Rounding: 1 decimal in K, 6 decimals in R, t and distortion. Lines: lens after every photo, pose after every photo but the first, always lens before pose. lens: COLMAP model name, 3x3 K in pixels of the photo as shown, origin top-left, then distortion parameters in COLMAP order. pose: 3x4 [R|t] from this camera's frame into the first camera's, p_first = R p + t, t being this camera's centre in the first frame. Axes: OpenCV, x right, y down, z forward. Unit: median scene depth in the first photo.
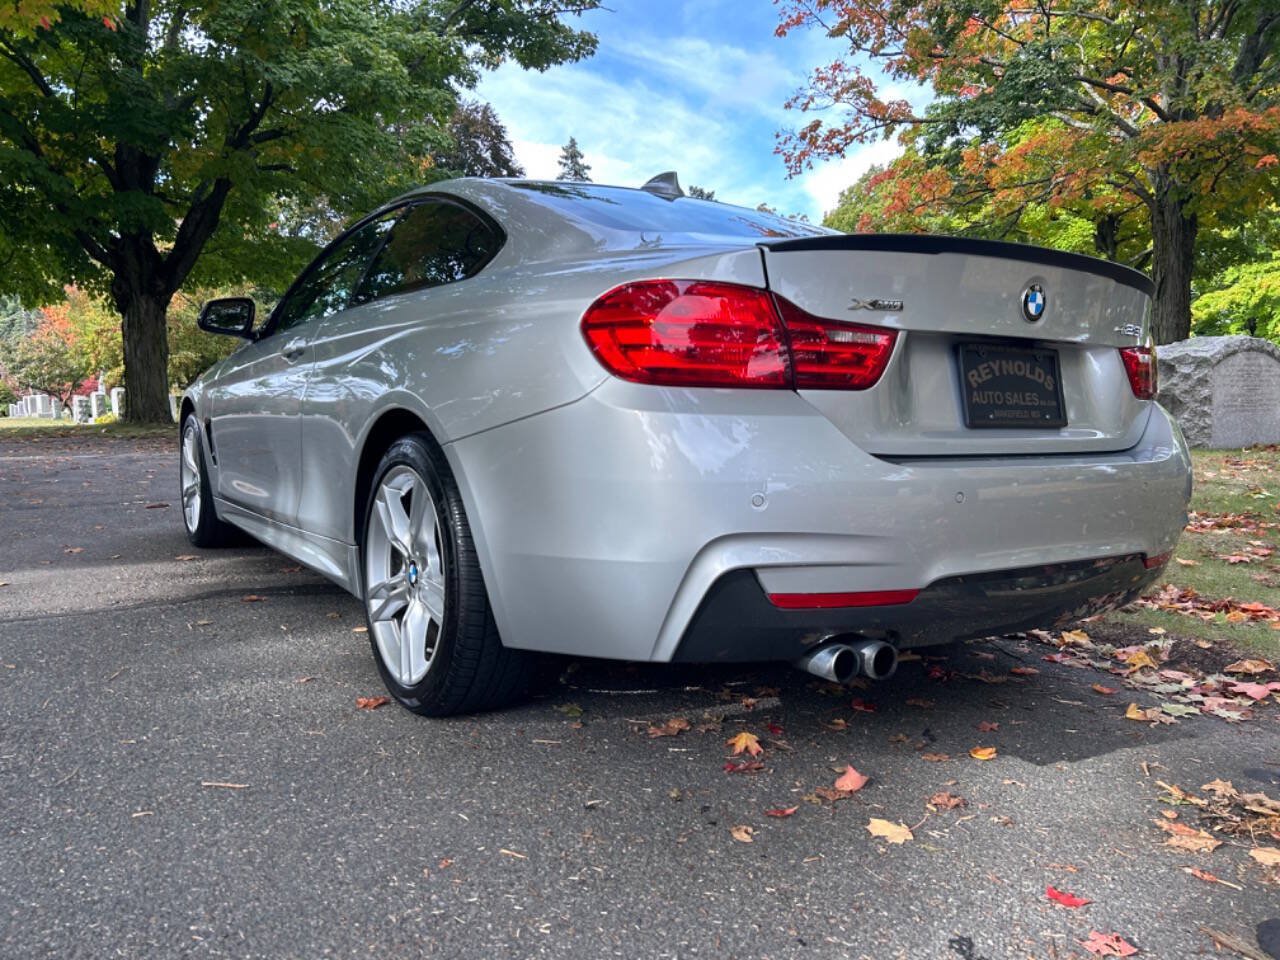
lens RADIAL K [[965.1, 0, 641.4], [0, 965.1, 484.2], [0, 0, 1]] dist [0.043170, -0.046844]
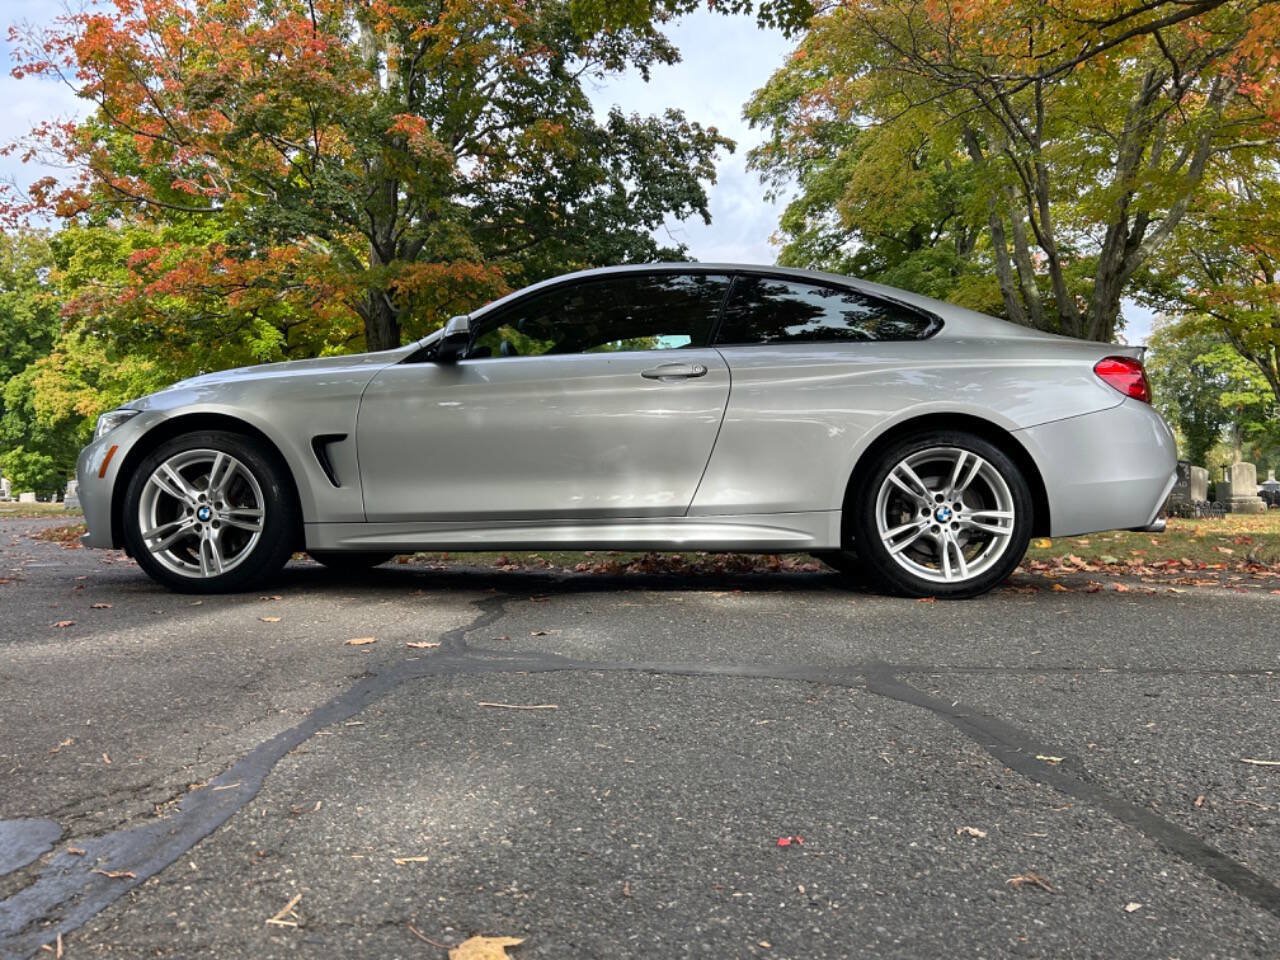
lens RADIAL K [[965.1, 0, 638.9], [0, 965.1, 469.8], [0, 0, 1]] dist [0.043170, -0.046844]
pose [[0.602414, 0.019879, 0.797936, -0.206826], [0.075121, 0.993841, -0.081473, 0.012515], [-0.794641, 0.109022, 0.597210, 0.047970]]
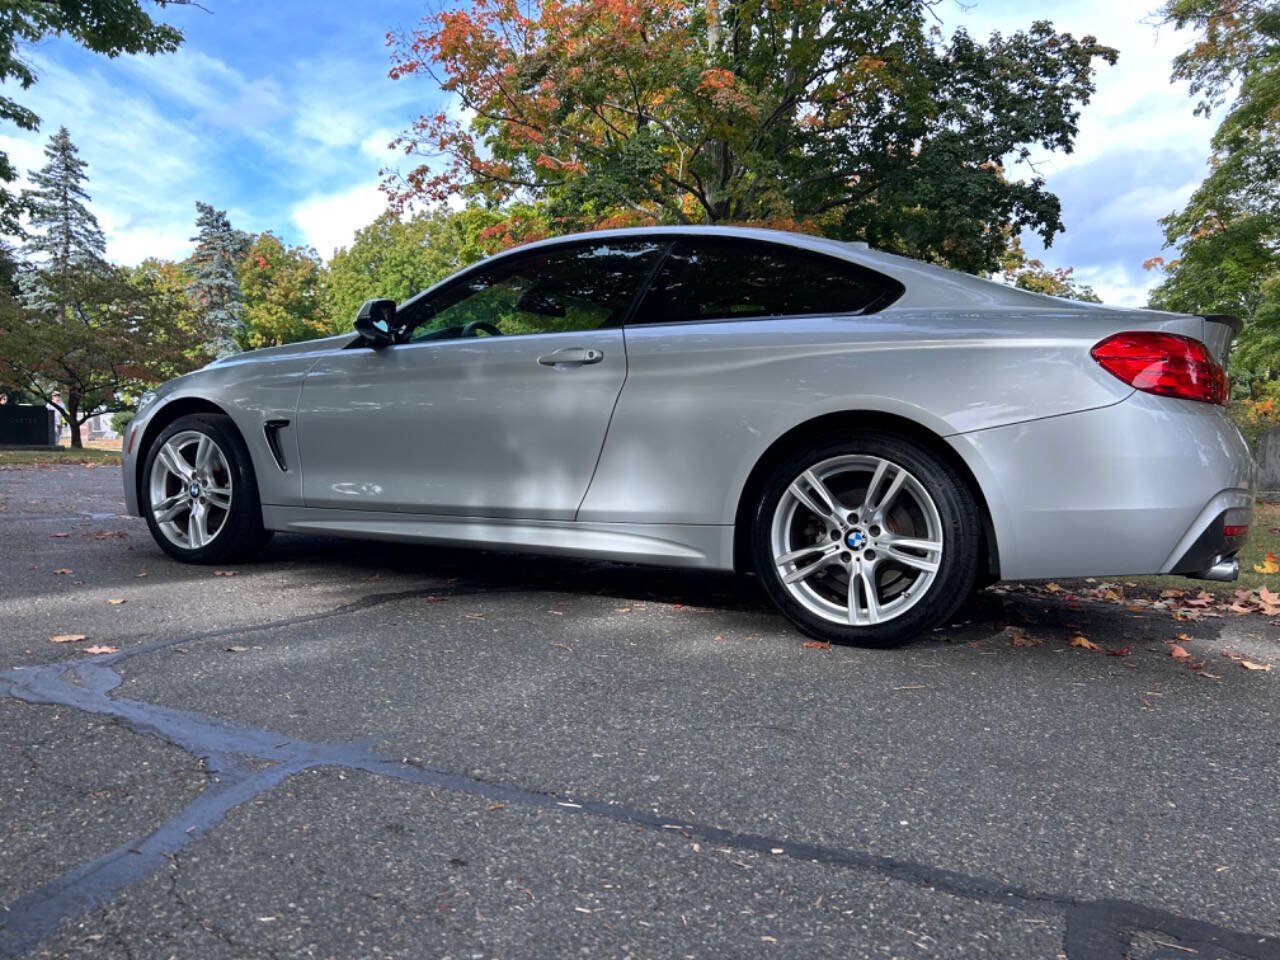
lens RADIAL K [[965.1, 0, 640.8], [0, 965.1, 485.7], [0, 0, 1]] dist [0.043170, -0.046844]
pose [[0.869695, 0.005570, 0.493557, -0.124968], [0.014737, 0.999197, -0.037245, 0.007228], [-0.493369, 0.039666, 0.868915, 0.003116]]
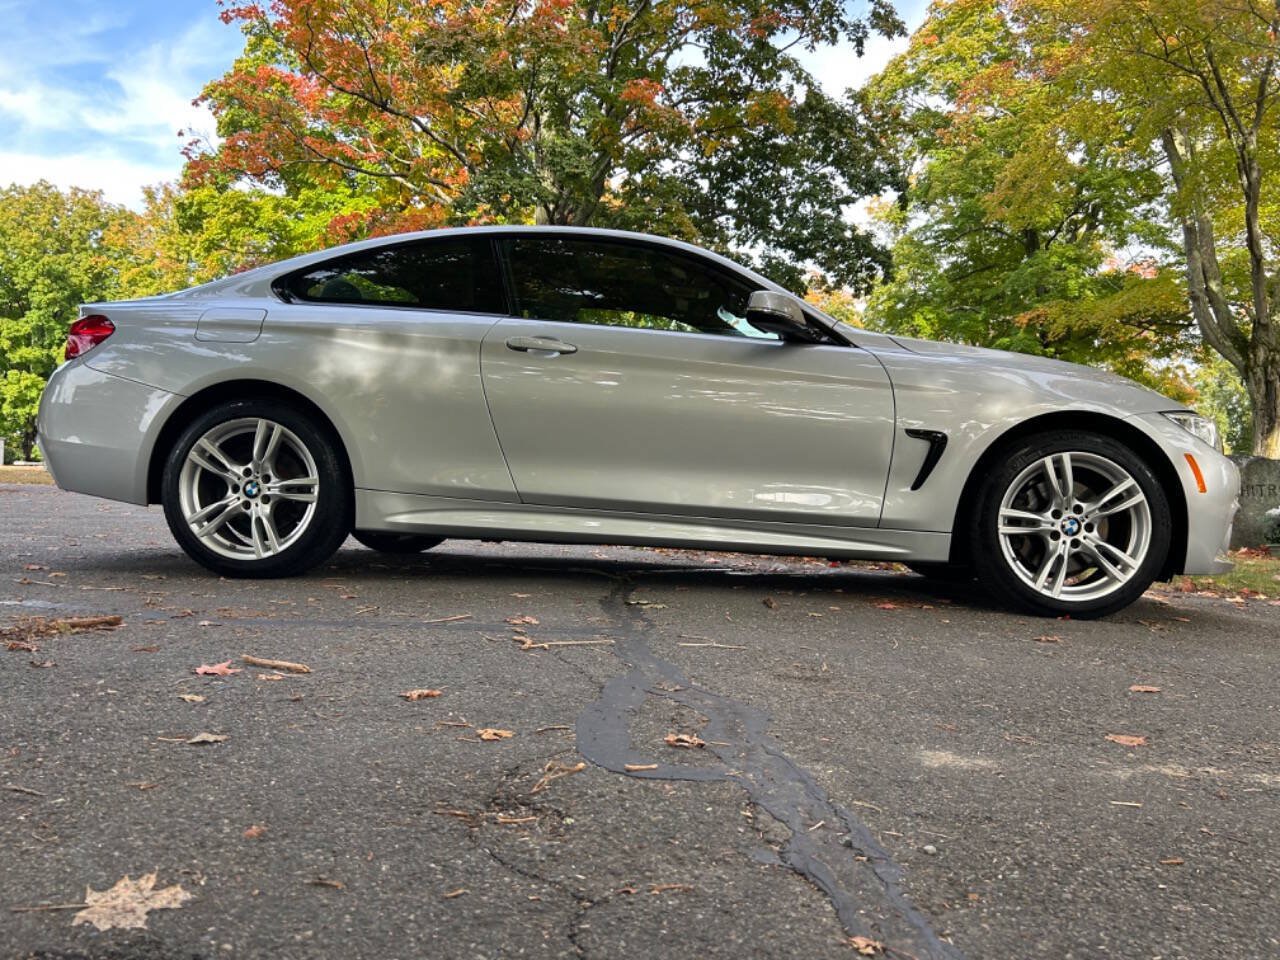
lens RADIAL K [[965.1, 0, 647.5], [0, 965.1, 484.3], [0, 0, 1]] dist [0.043170, -0.046844]
pose [[0.597990, 0.023448, 0.801161, -0.284036], [0.035369, 0.997826, -0.055603, -0.004675], [-0.800723, 0.061586, 0.595860, 0.221043]]
